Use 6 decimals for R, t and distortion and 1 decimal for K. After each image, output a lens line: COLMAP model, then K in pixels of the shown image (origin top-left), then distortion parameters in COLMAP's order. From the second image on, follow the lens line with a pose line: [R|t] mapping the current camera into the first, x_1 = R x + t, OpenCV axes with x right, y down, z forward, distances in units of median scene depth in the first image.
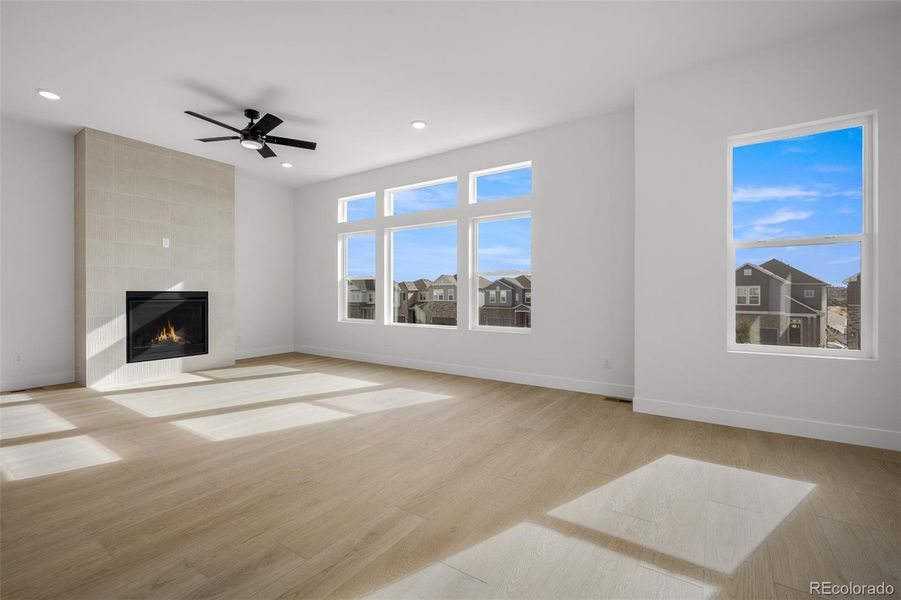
lens RADIAL K [[394.0, 0, 450.1], [0, 394.0, 297.2], [0, 0, 1]] dist [-0.001770, -0.000349]
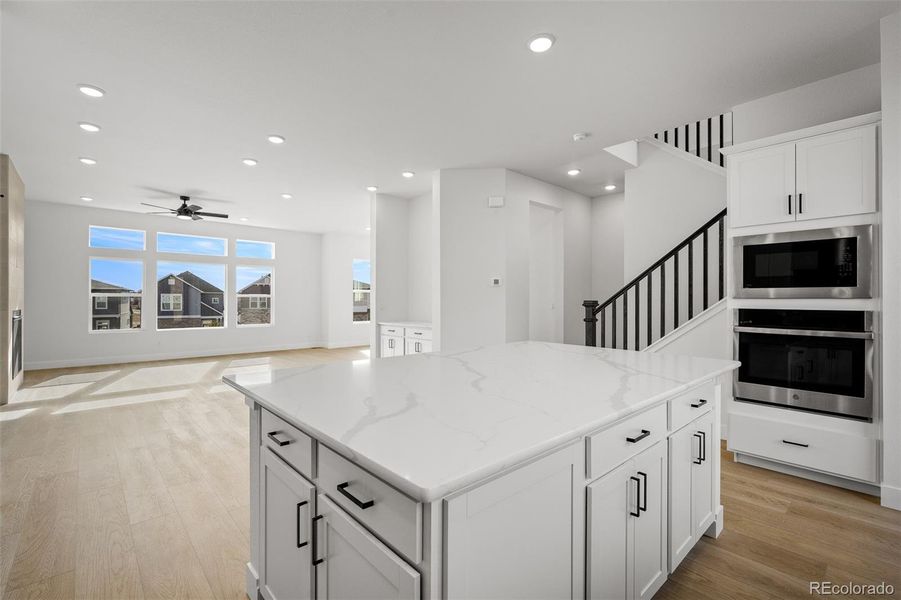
lens RADIAL K [[402.7, 0, 450.5], [0, 402.7, 300.0], [0, 0, 1]] dist [-0.001316, 0.000240]
pose [[0.228376, -0.000544, 0.973573, -1.496365], [0.005766, 0.999983, -0.000793, -0.034232], [-0.973556, 0.005795, 0.228376, -0.351506]]
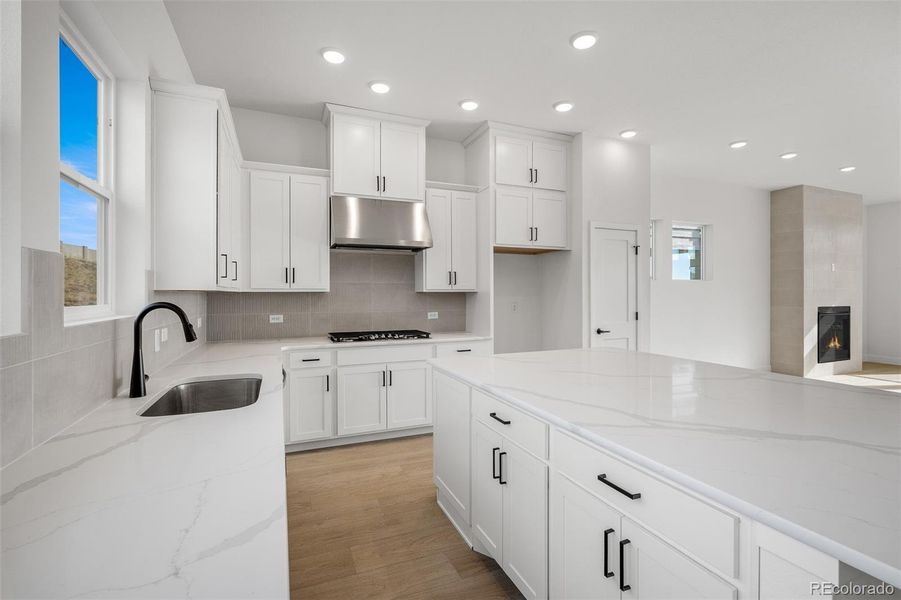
lens RADIAL K [[409.2, 0, 448.2], [0, 409.2, 296.8], [0, 0, 1]] dist [-0.001659, -0.000197]
pose [[0.839504, 0.000794, -0.543354, -1.043537], [-0.002036, 0.999997, -0.001684, -0.041104], [0.543350, 0.002520, 0.839502, -0.727669]]
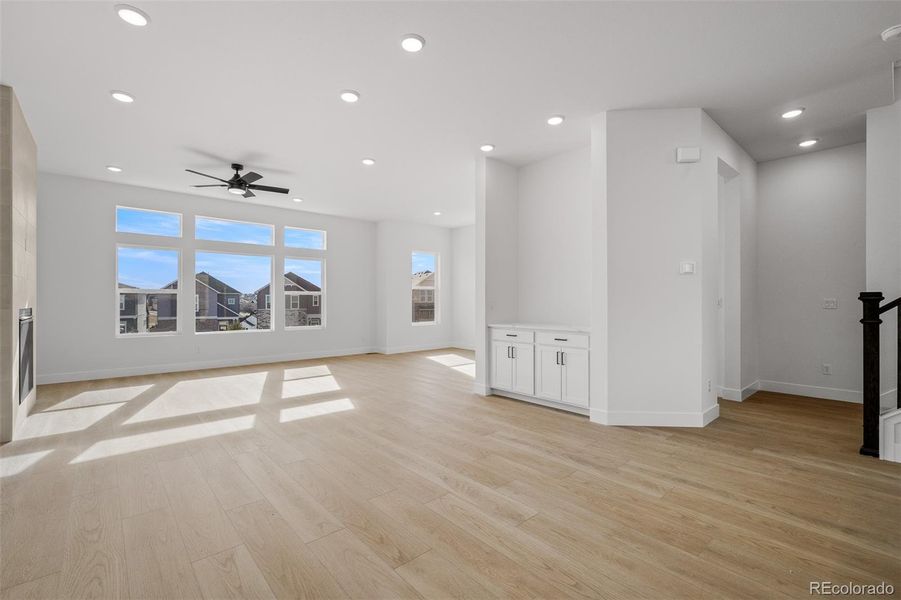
lens RADIAL K [[397.1, 0, 448.0], [0, 397.1, 301.6], [0, 0, 1]] dist [0.000586, -0.000032]
pose [[0.246995, -0.002589, 0.969013, -1.270800], [0.007492, 0.999972, 0.000762, -0.022665], [-0.968988, 0.007072, 0.247008, 0.017793]]
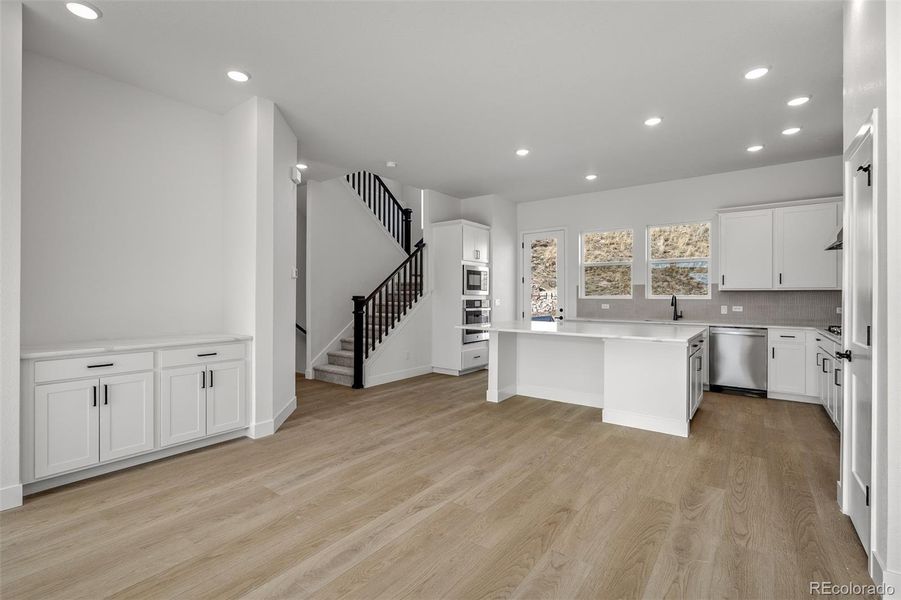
lens RADIAL K [[409.2, 0, 448.2], [0, 409.2, 296.8], [0, 0, 1]] dist [-0.001659, -0.000197]
pose [[-0.999067, -0.003457, 0.043047, -0.822935], [-0.003144, 0.999968, 0.007341, -0.037681], [-0.043071, 0.007198, -0.999046, 0.616299]]
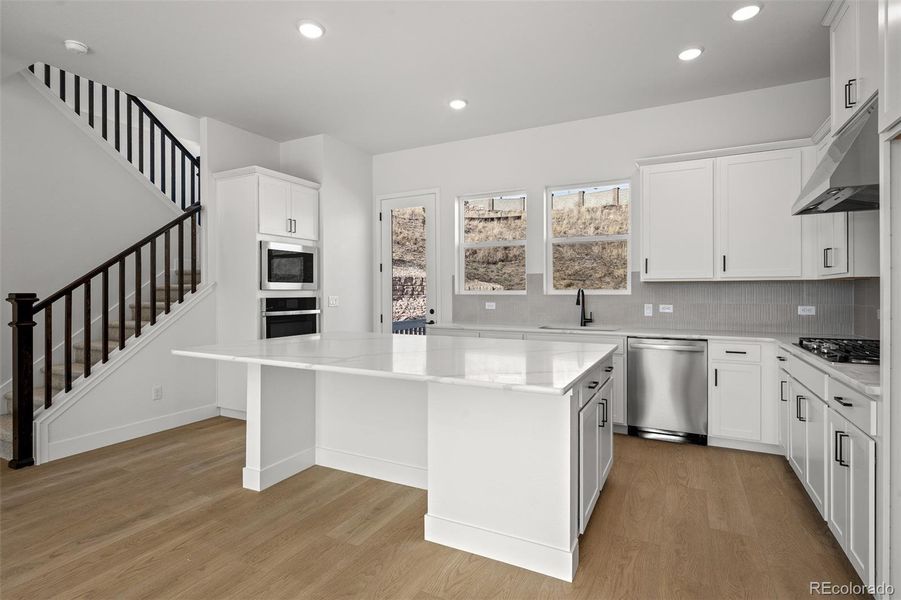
lens RADIAL K [[453.5, 0, 450.6], [0, 453.5, 292.5], [0, 0, 1]] dist [-0.002194, -0.000138]
pose [[-0.991992, 0.002248, -0.126279, -1.058259], [0.000953, 0.999946, 0.010315, -0.038074], [0.126295, 0.010112, -0.991941, 0.255417]]
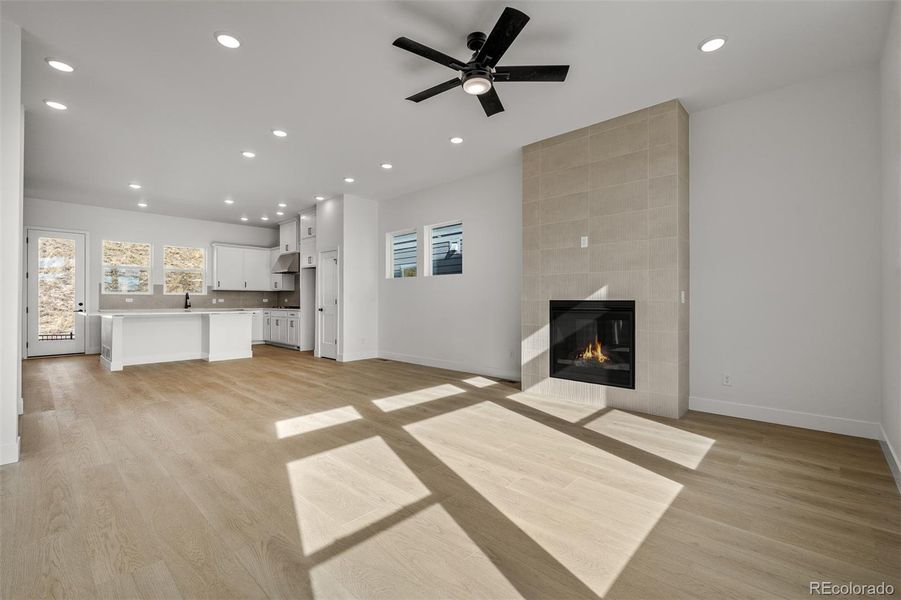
lens RADIAL K [[394.0, 0, 450.1], [0, 394.0, 297.2], [0, 0, 1]] dist [-0.001770, -0.000349]
pose [[-0.151865, -0.007854, -0.988370, 0.141326], [-0.009644, 0.999933, -0.006464, -0.013587], [0.988354, 0.008550, -0.151931, 0.850781]]
